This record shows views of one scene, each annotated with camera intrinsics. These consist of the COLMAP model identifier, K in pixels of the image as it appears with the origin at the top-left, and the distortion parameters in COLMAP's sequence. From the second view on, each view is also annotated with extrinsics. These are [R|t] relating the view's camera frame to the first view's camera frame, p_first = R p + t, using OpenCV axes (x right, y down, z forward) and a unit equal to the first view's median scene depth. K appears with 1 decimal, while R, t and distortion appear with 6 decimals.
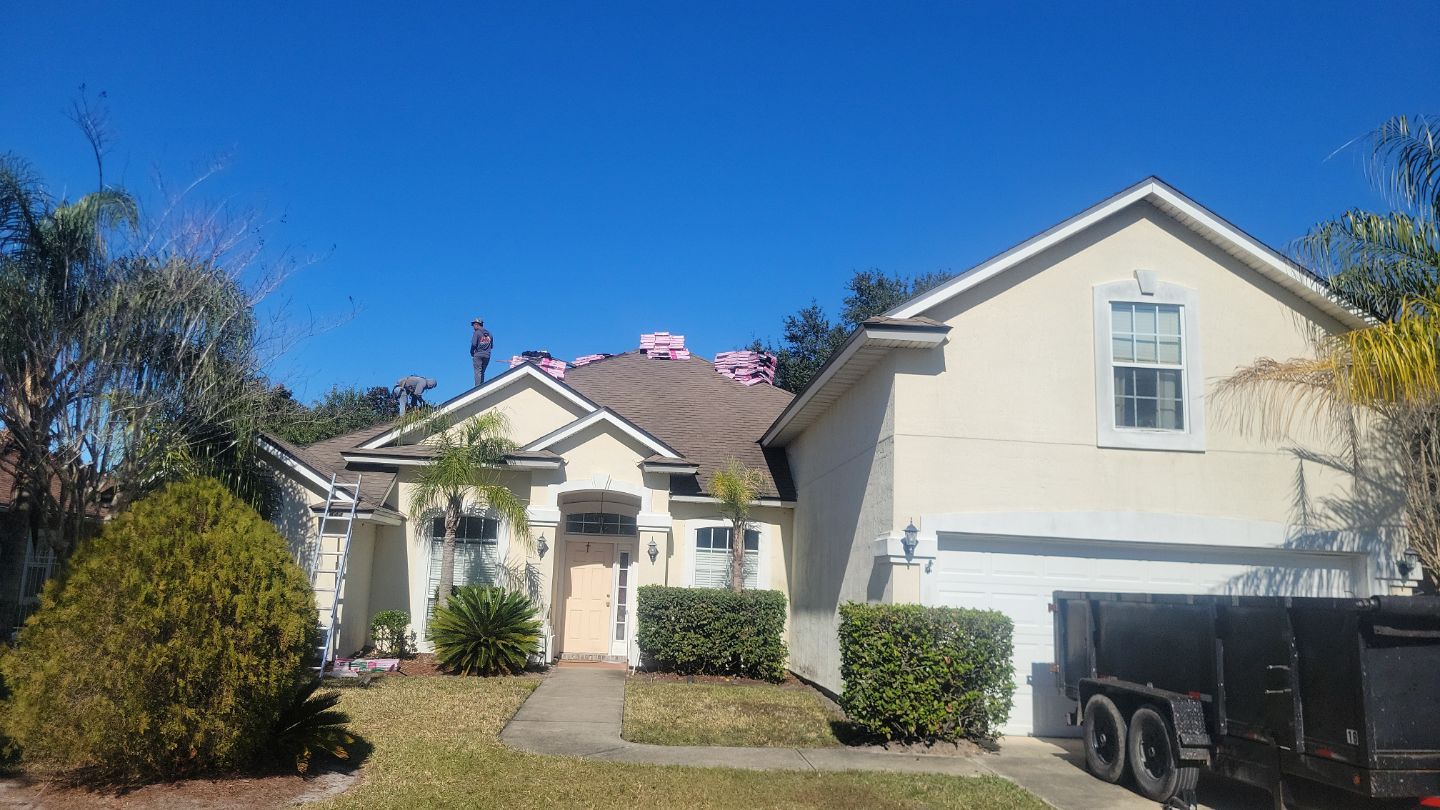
lens RADIAL K [[1137.1, 0, 708.1], [0, 1137.1, 391.1], [0, 0, 1]] dist [0.057422, -0.031112]
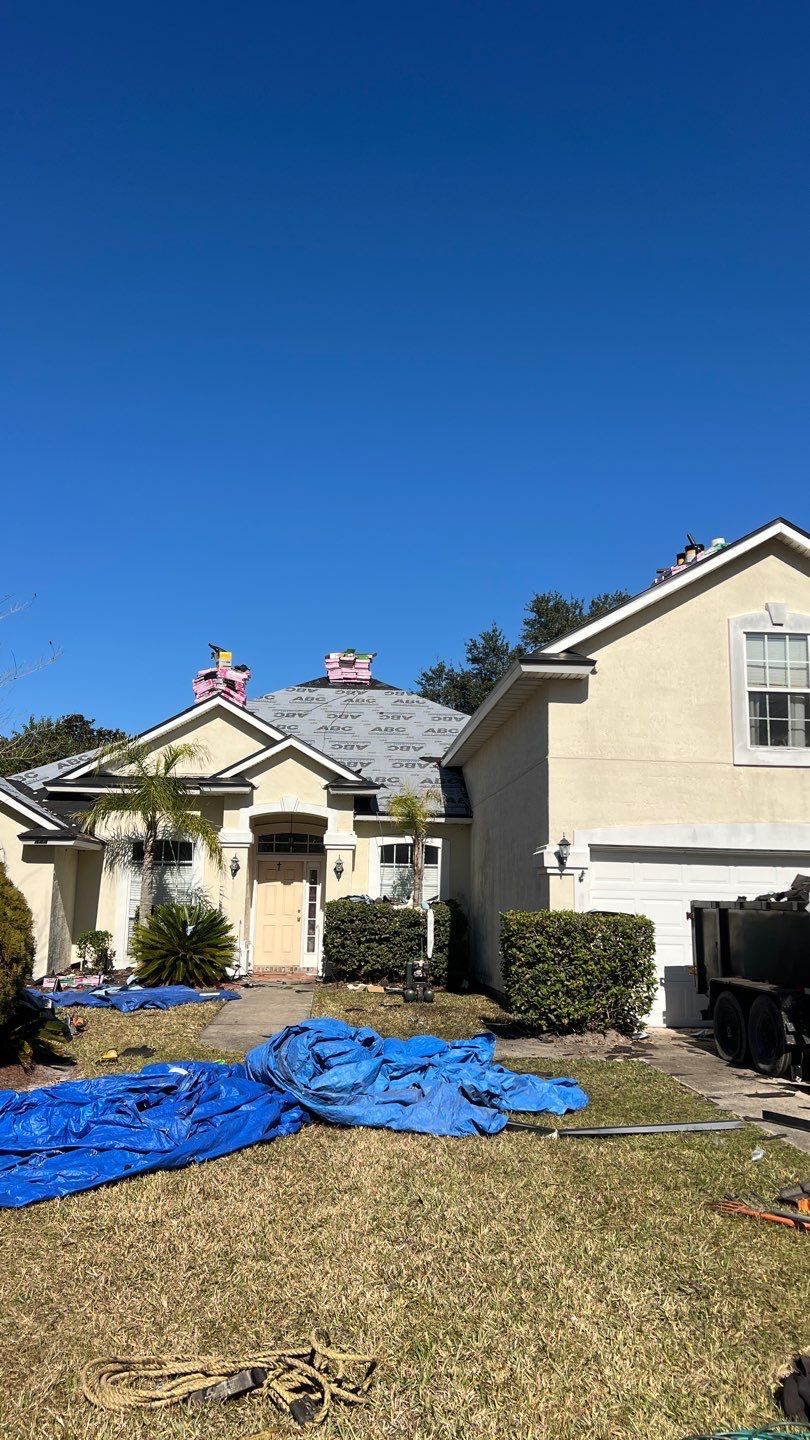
lens RADIAL K [[1142.8, 0, 402.1], [0, 1142.8, 706.0], [0, 0, 1]] dist [0.116086, -0.073024]
pose [[0.999734, -0.023007, -0.001322, 0.022539], [0.023006, 0.999735, -0.000662, -0.014019], [0.001337, 0.000631, 0.999999, -0.109625]]
